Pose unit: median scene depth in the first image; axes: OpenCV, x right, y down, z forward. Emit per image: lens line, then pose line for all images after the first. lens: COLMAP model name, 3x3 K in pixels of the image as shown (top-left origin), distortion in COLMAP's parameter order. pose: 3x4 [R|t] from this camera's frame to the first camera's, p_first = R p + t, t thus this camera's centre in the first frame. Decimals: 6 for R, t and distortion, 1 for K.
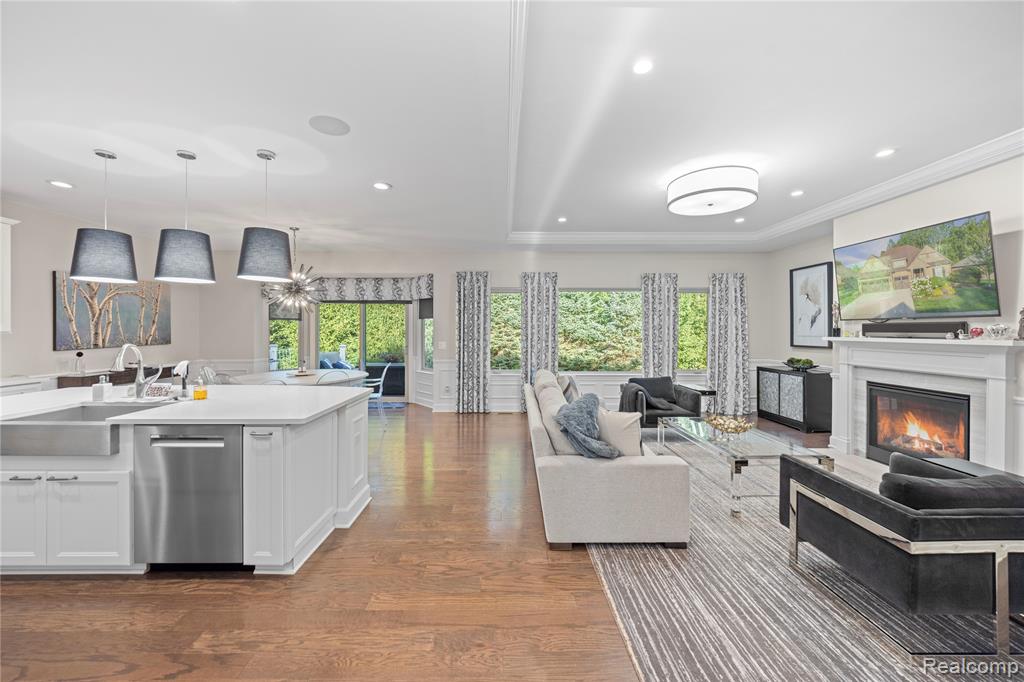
lens RADIAL K [[387.9, 0, 506.4], [0, 387.9, 330.8], [0, 0, 1]] dist [0.002465, 0.000097]
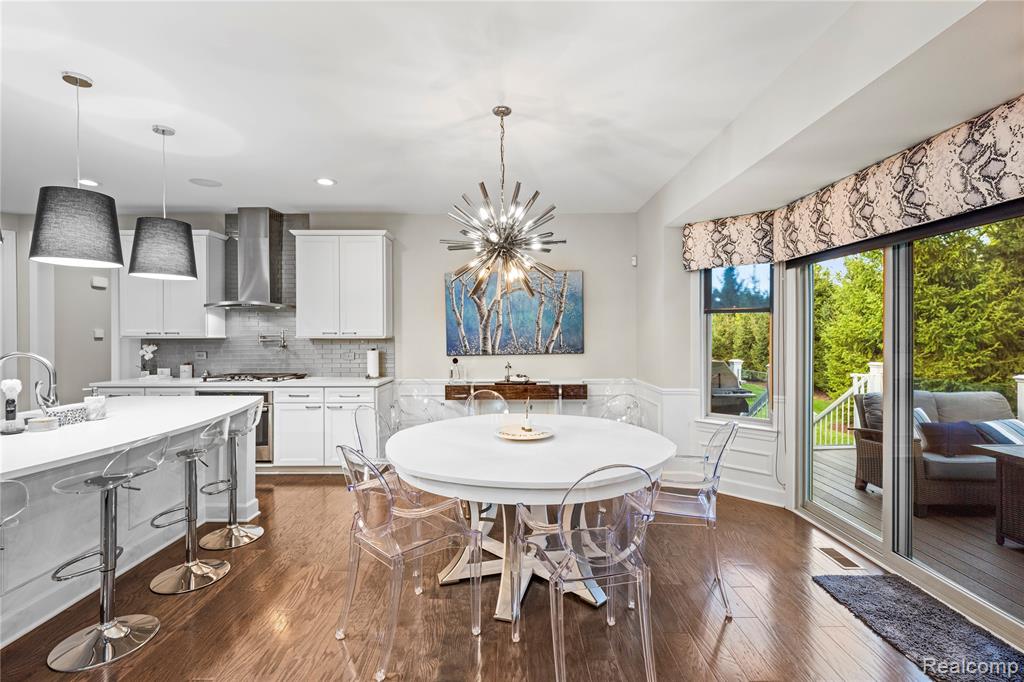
lens RADIAL K [[471.8, 0, 511.8], [0, 471.8, 338.9], [0, 0, 1]] dist [0.006210, 0.000538]
pose [[-0.014463, 0.009029, -0.999855, 0.015781], [-0.002535, 0.999956, 0.009066, -0.001241], [0.999892, 0.002665, -0.014439, 1.079347]]
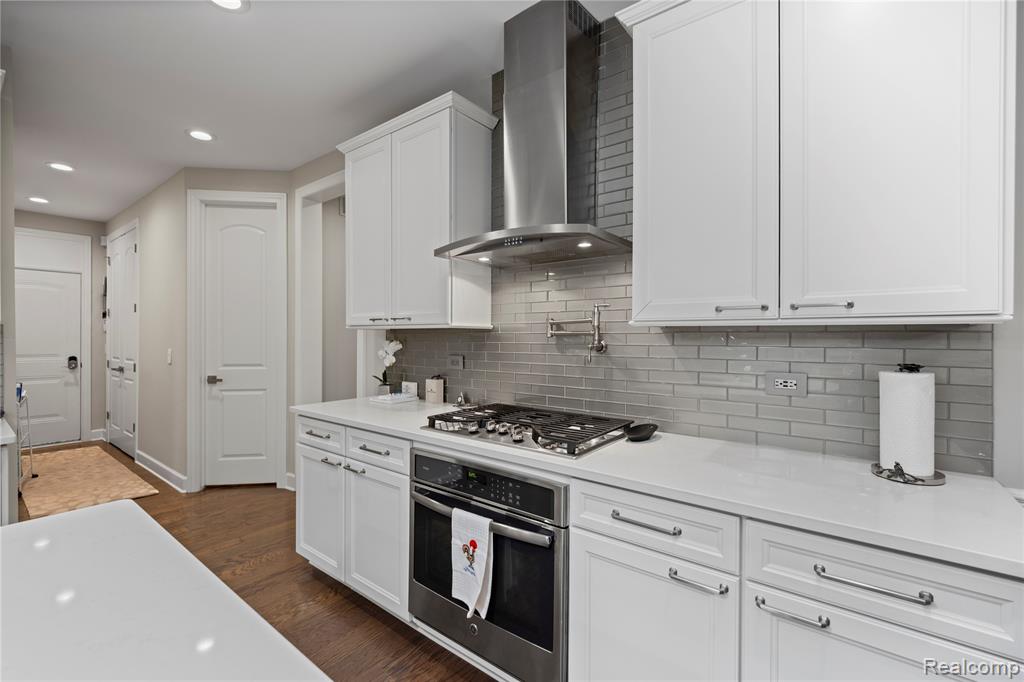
lens RADIAL K [[432.7, 0, 519.5], [0, 432.7, 337.5], [0, 0, 1]] dist [0.007856, 0.000012]
pose [[-0.610634, 0.001463, -0.791911, -0.691289], [-0.005725, 0.999964, 0.006262, 0.014765], [0.791892, 0.008358, -0.610604, 0.729085]]
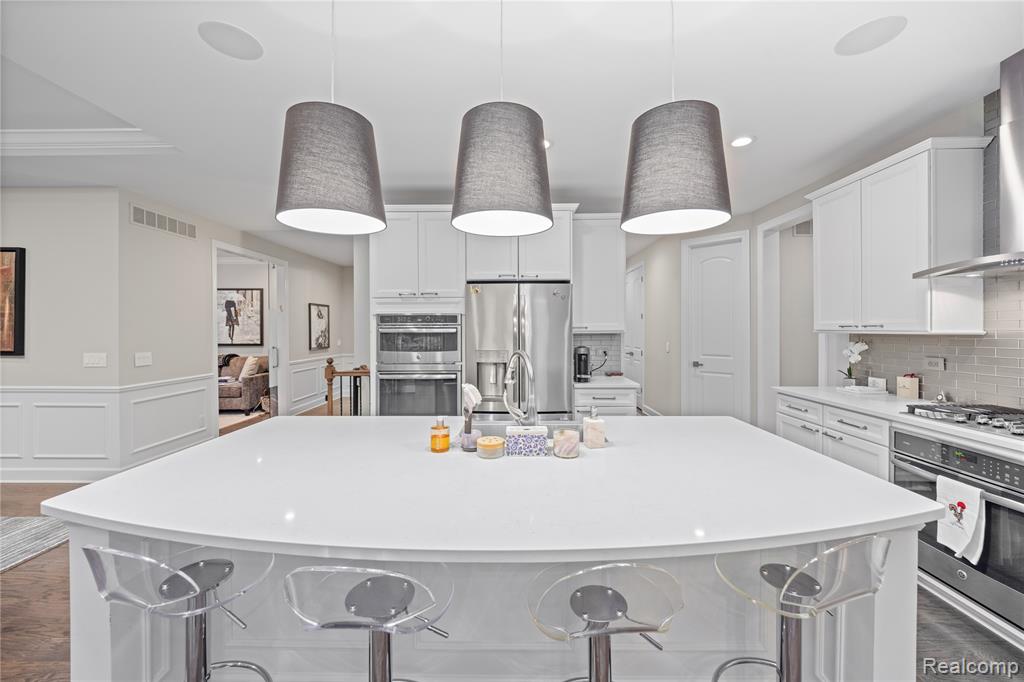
lens RADIAL K [[397.4, 0, 511.9], [0, 397.4, 329.3], [0, 0, 1]] dist [-0.007211, 0.001933]
pose [[-0.999588, 0.002997, 0.028552, -0.507929], [0.003165, 0.999978, 0.005812, -0.002437], [-0.028534, 0.005900, -0.999575, 0.894125]]
